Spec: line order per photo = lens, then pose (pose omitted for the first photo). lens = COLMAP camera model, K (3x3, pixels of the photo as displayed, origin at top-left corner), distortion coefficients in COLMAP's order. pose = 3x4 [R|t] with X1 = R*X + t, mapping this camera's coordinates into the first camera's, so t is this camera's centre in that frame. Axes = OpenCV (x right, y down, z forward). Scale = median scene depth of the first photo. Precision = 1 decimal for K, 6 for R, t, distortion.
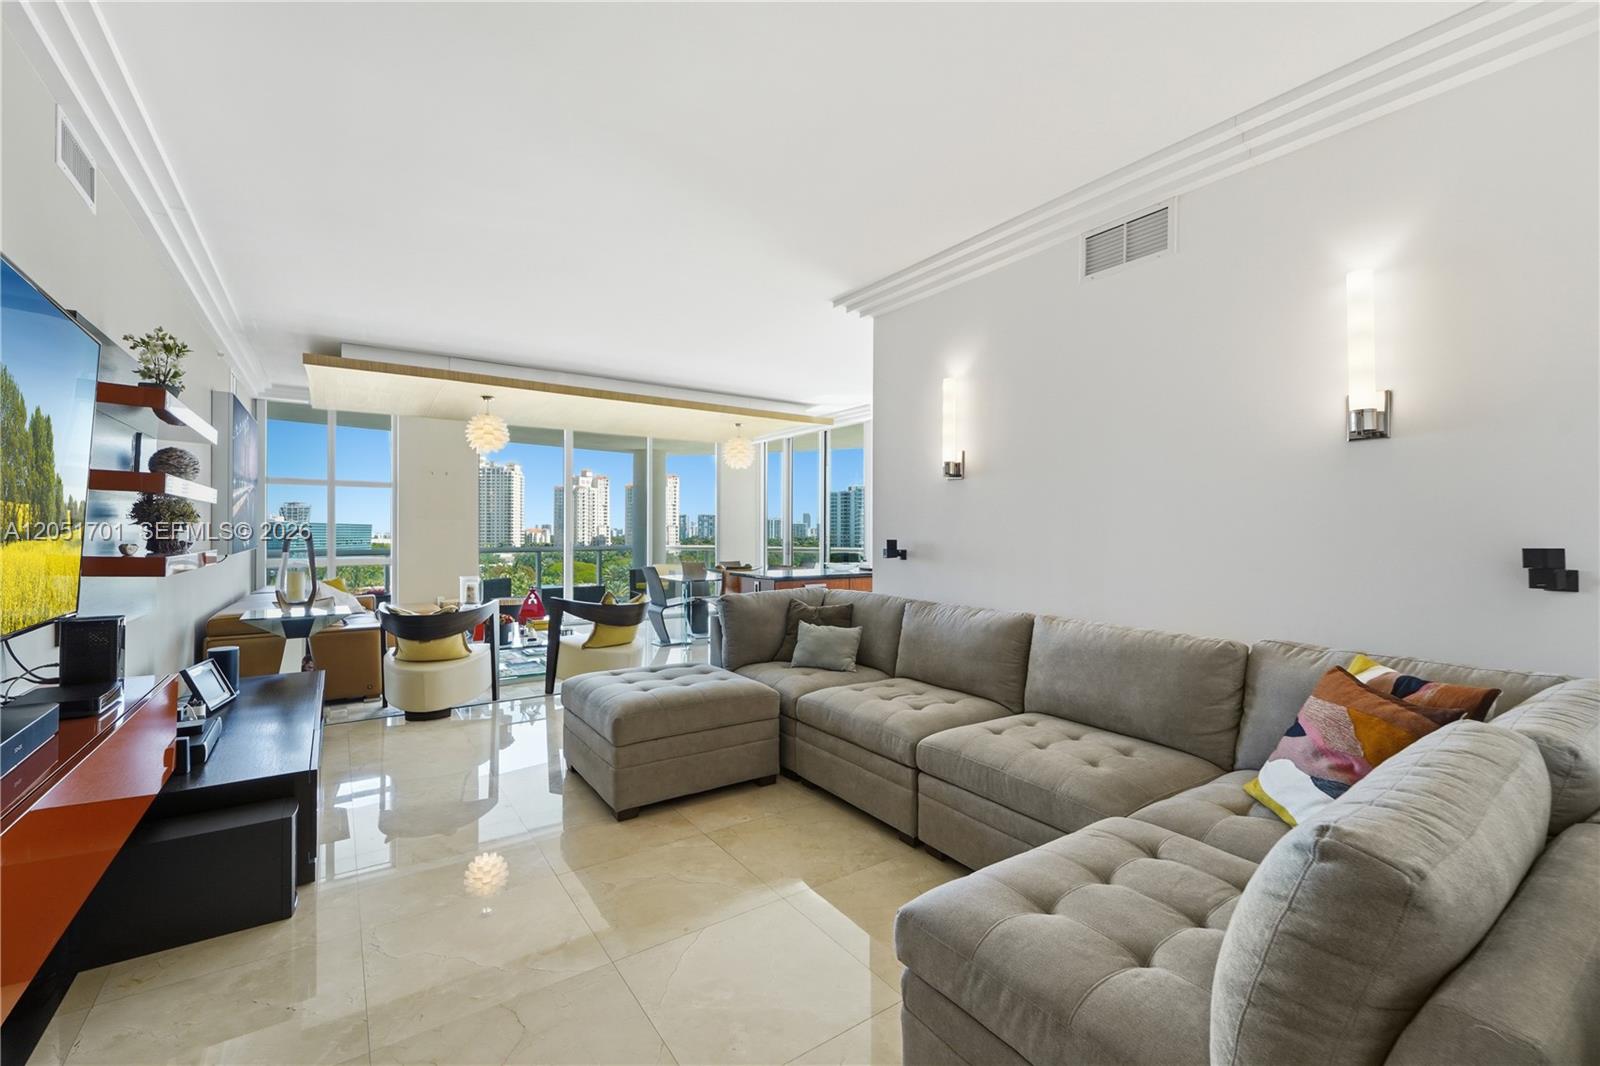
lens RADIAL K [[661.4, 0, 766.5], [0, 661.4, 542.3], [0, 0, 1]] dist [0.004282, -0.002004]
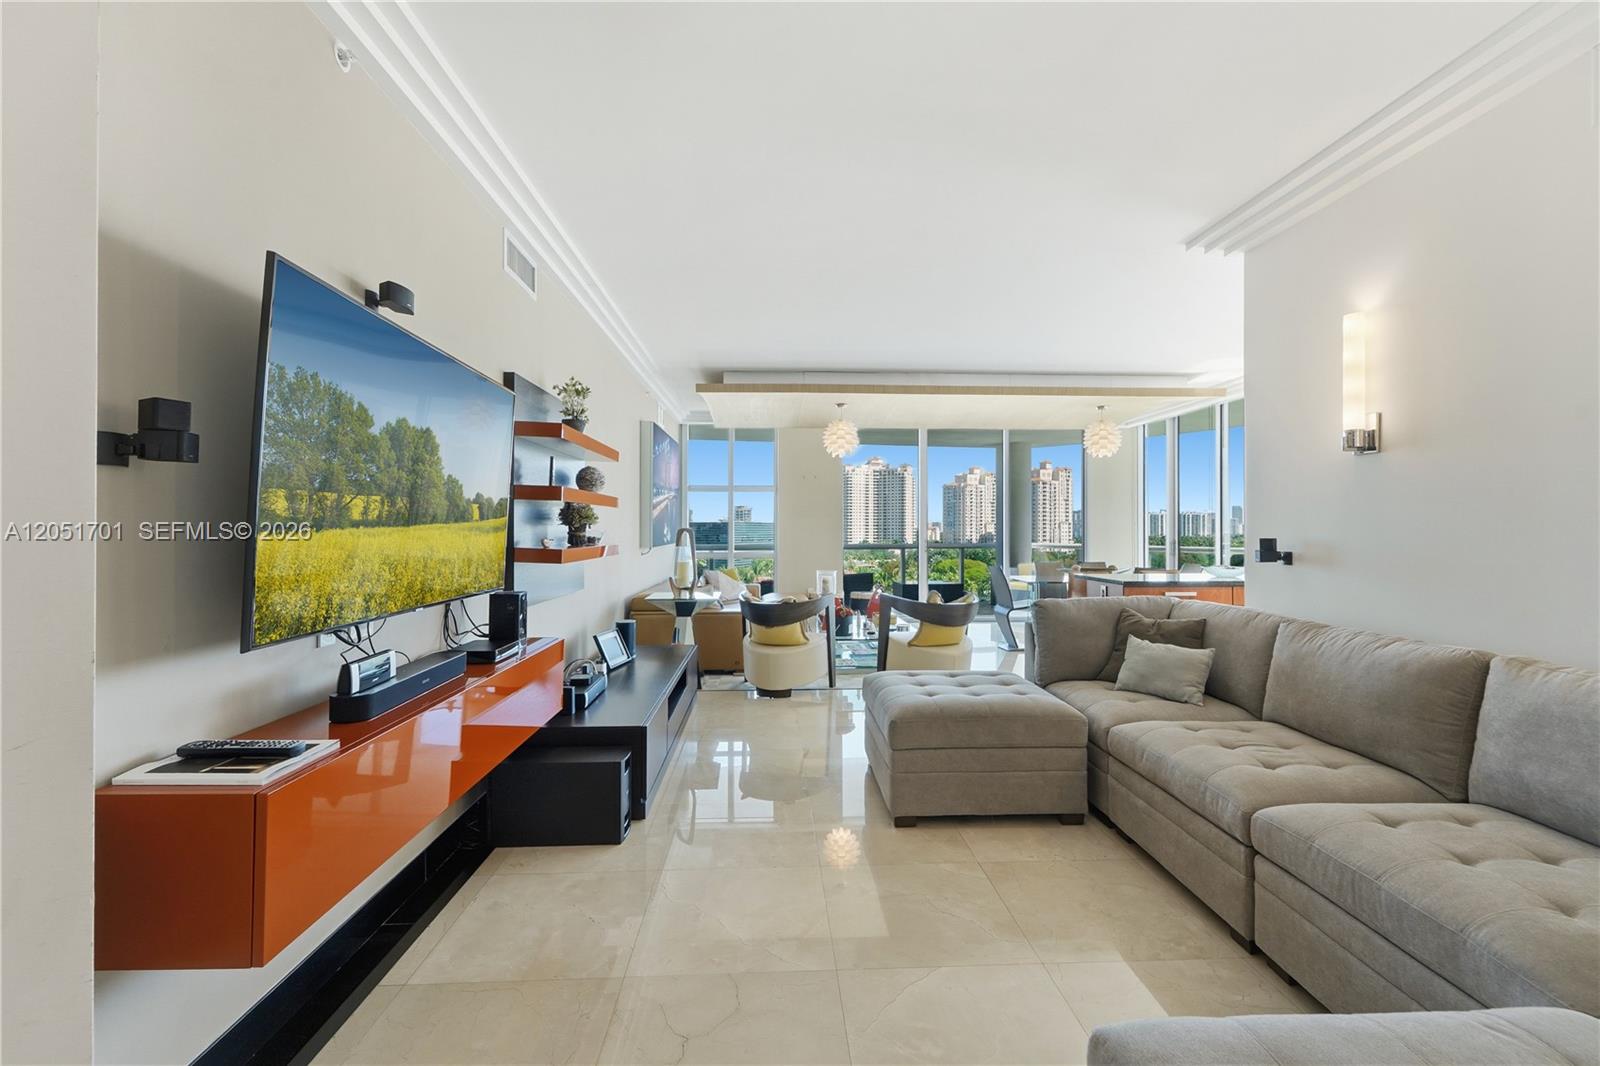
lens RADIAL K [[661.4, 0, 789.2], [0, 661.4, 534.5], [0, 0, 1]] dist [0.004282, -0.002004]
pose [[0.857984, 0.001022, -0.513676, 0.125796], [-0.005047, 0.999967, -0.006441, -0.000657], [0.513652, 0.008118, 0.857960, 0.073989]]
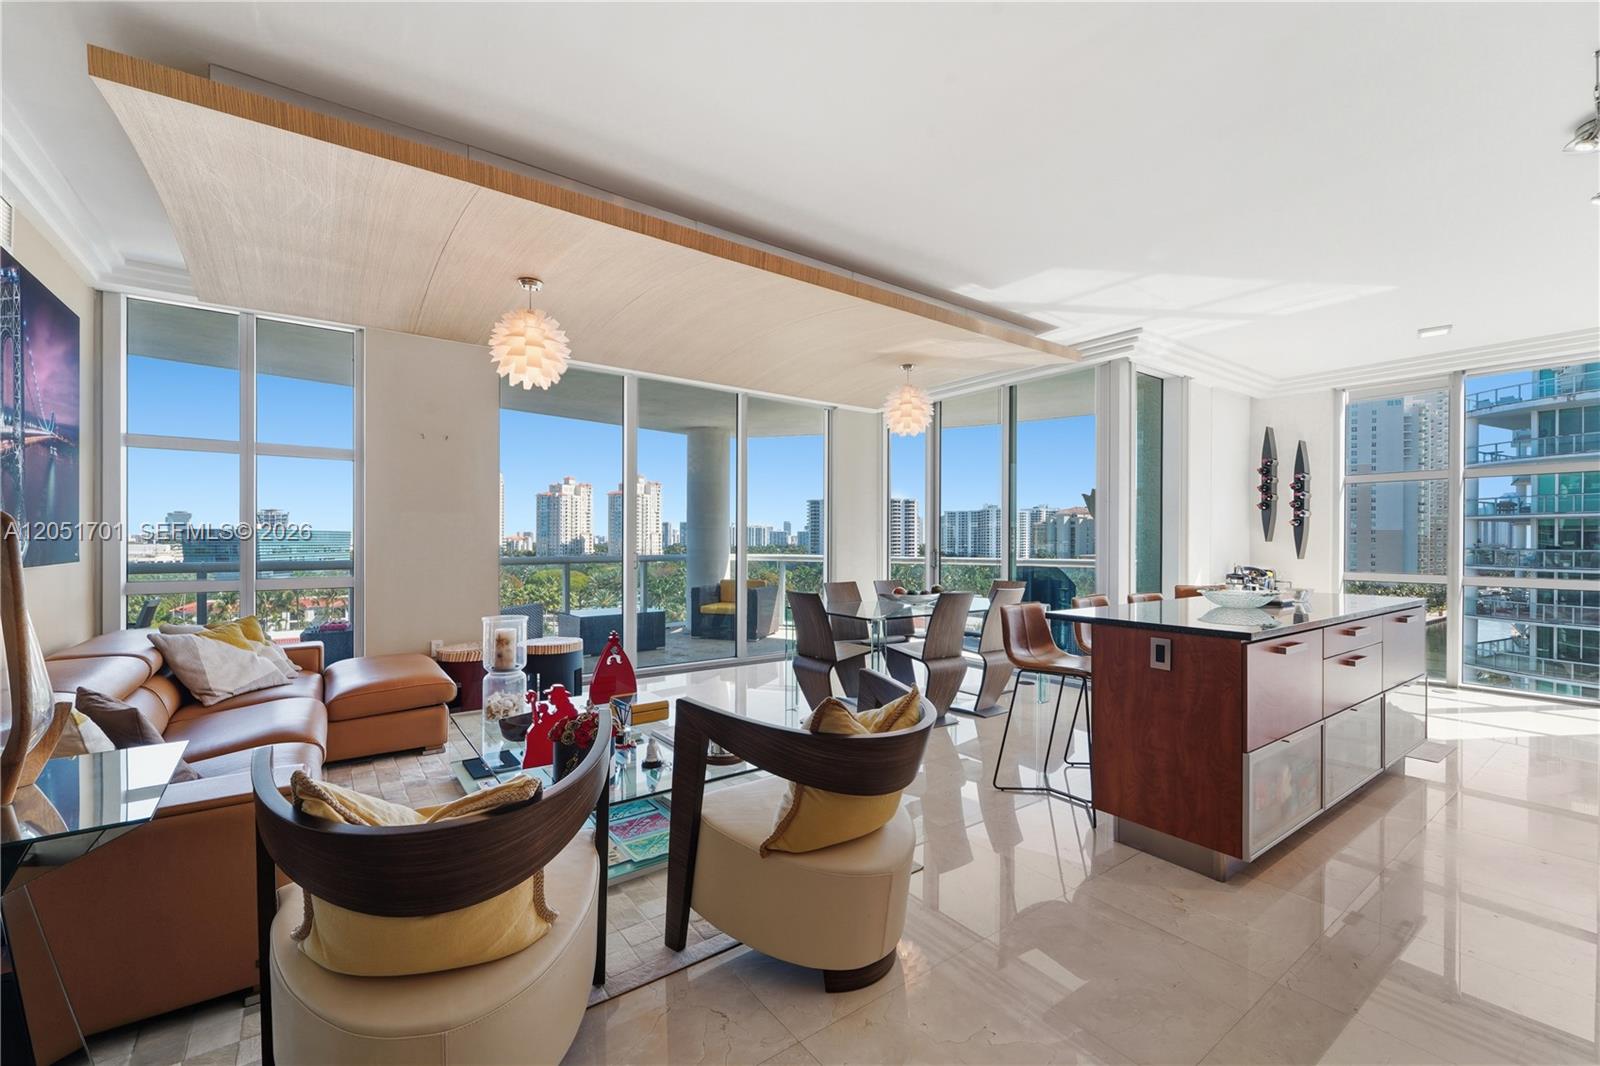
lens RADIAL K [[661.4, 0, 786.6], [0, 661.4, 536.3], [0, 0, 1]] dist [0.004282, -0.002004]
pose [[0.998445, 0.001245, 0.055735, -0.577721], [-0.000048, 0.999769, -0.021473, 0.000195], [-0.055749, 0.021437, 0.998215, 1.070630]]
